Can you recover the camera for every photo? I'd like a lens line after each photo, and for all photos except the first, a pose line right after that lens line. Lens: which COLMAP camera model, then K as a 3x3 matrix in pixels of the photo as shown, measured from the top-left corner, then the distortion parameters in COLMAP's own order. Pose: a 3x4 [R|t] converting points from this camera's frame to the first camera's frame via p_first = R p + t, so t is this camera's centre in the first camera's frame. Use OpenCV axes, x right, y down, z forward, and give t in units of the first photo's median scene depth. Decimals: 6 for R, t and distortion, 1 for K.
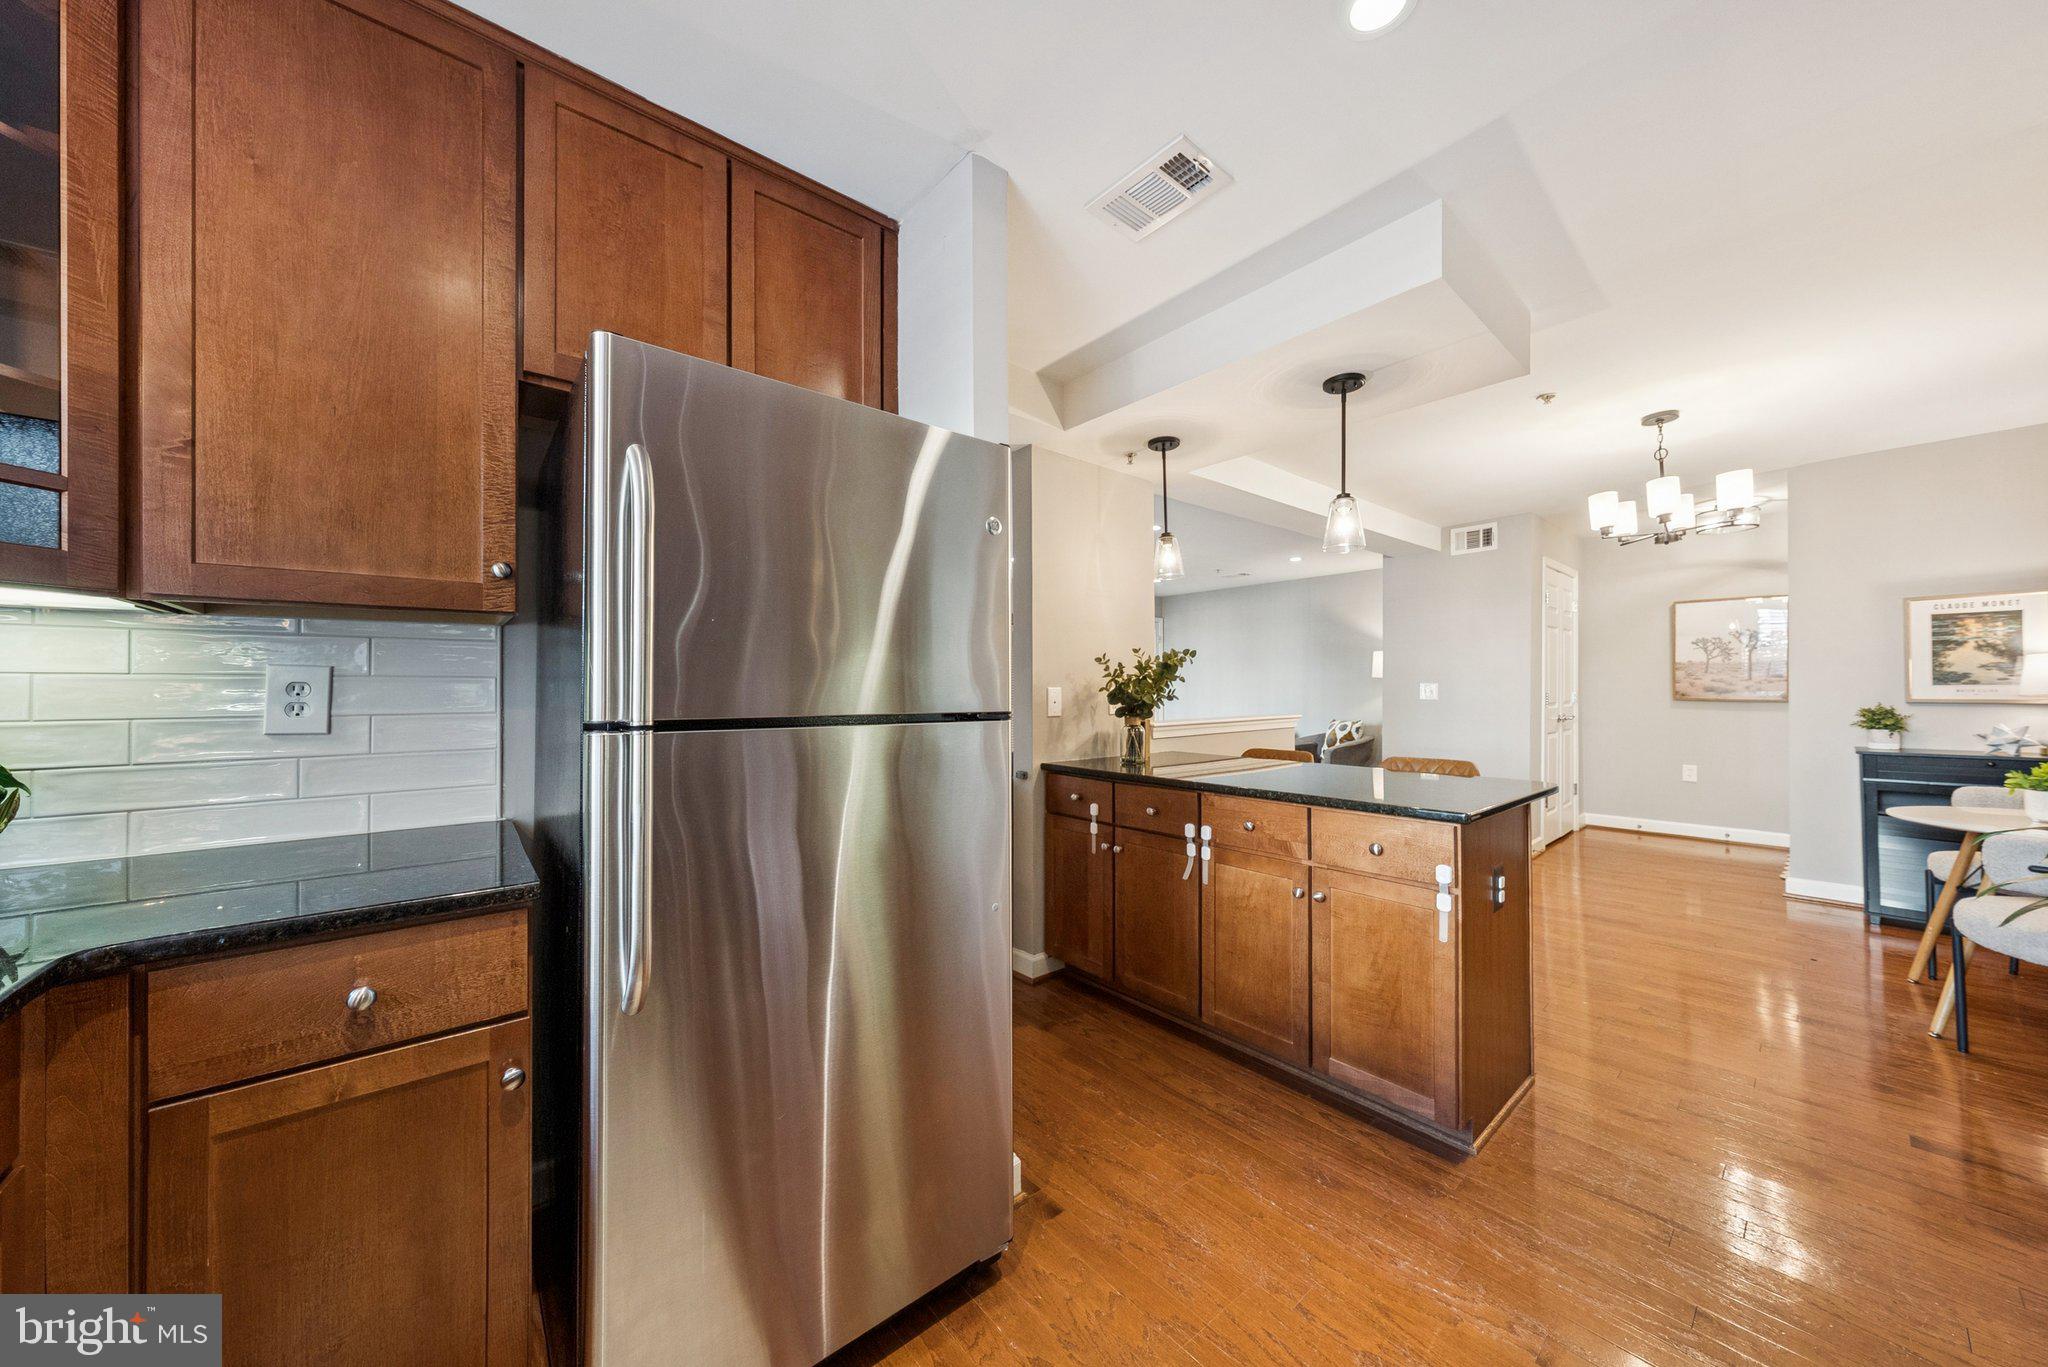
lens RADIAL K [[694.1, 0, 1024.0], [0, 694.1, 683.5], [0, 0, 1]] dist [0.002477, 0.000344]
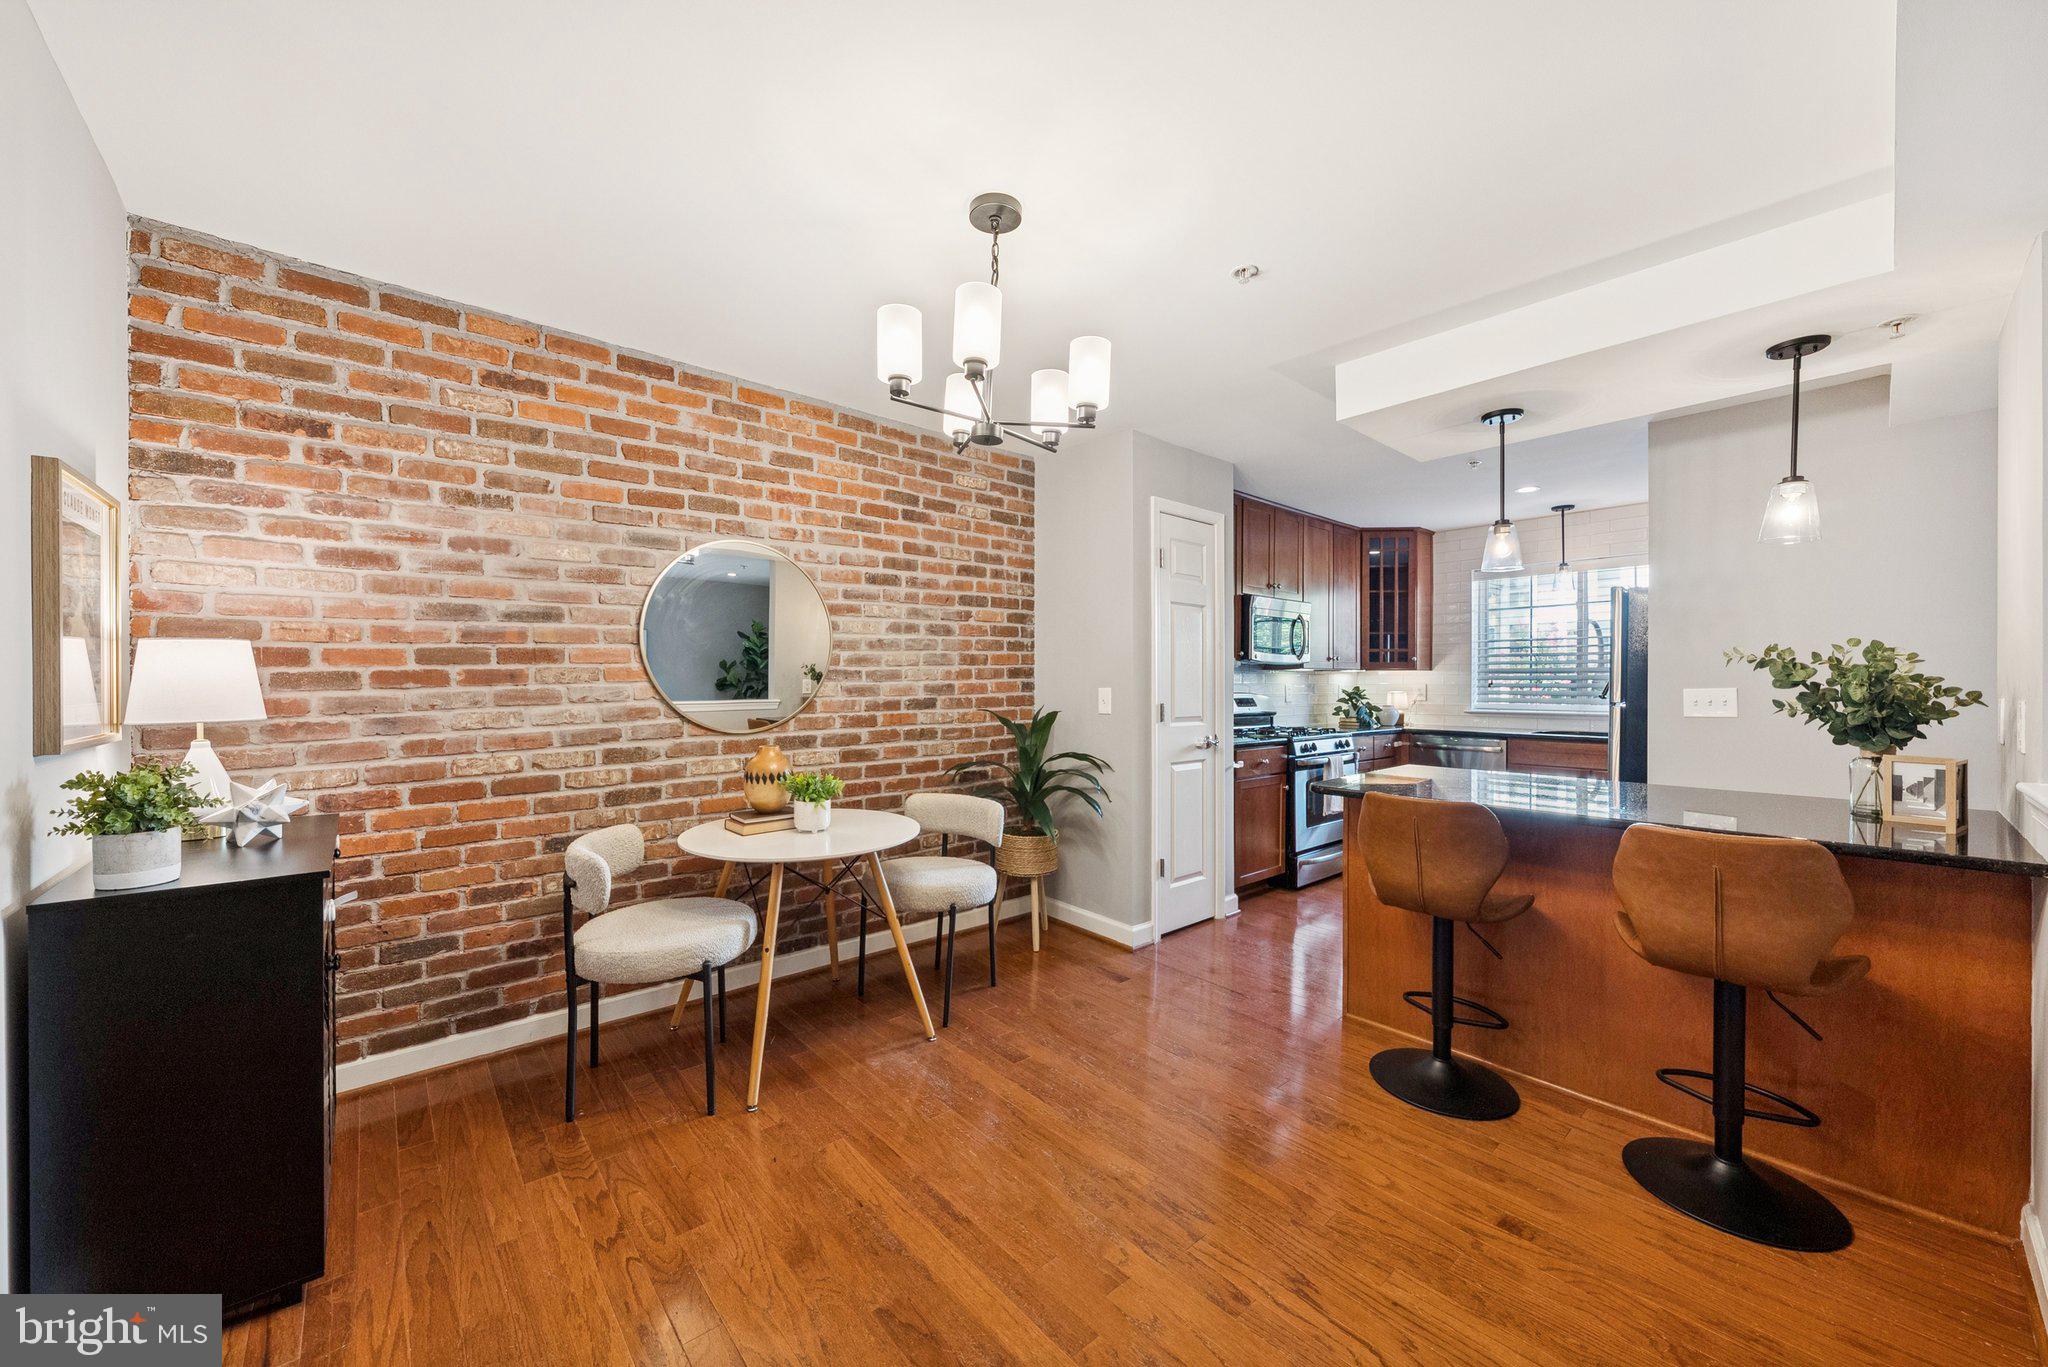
lens RADIAL K [[754.6, 0, 1010.5], [0, 754.6, 686.6], [0, 0, 1]] dist [-0.000913, -0.000161]
pose [[-0.999957, 0.002401, -0.008922, 0.811111], [0.002429, 0.999992, -0.003052, -0.005282], [0.008915, -0.003073, -0.999956, 1.432772]]
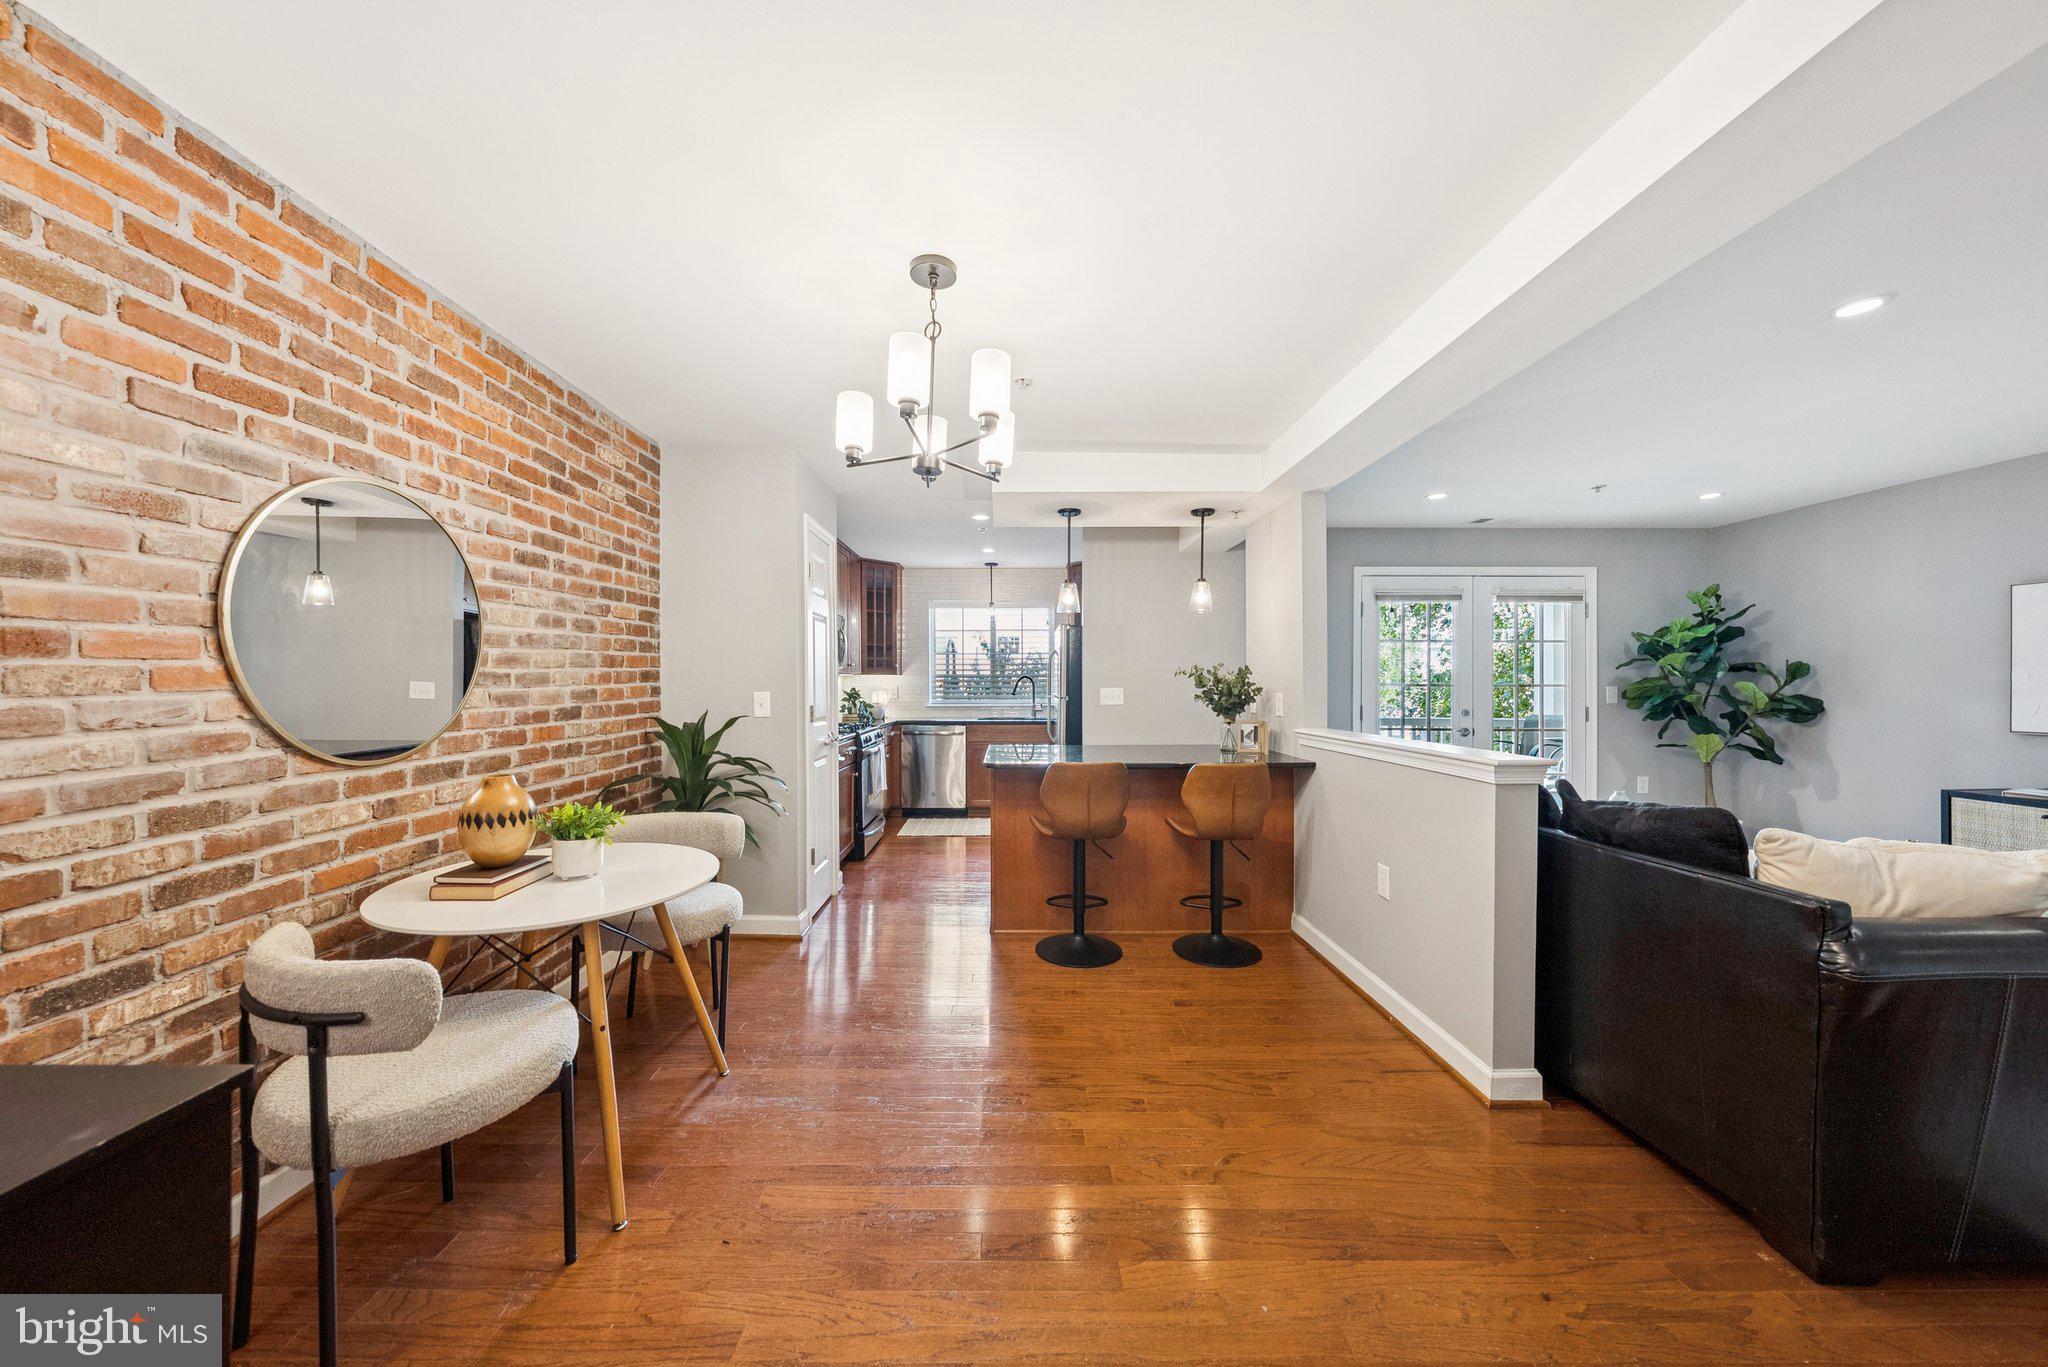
lens RADIAL K [[708.2, 0, 1020.1], [0, 708.2, 683.6], [0, 0, 1]] dist [-0.000064, 0.000182]
pose [[-0.634555, 0.004762, -0.772863, 1.212489], [0.009709, 0.999951, -0.001809, -0.012513], [0.772817, -0.008652, -0.634570, 1.309507]]
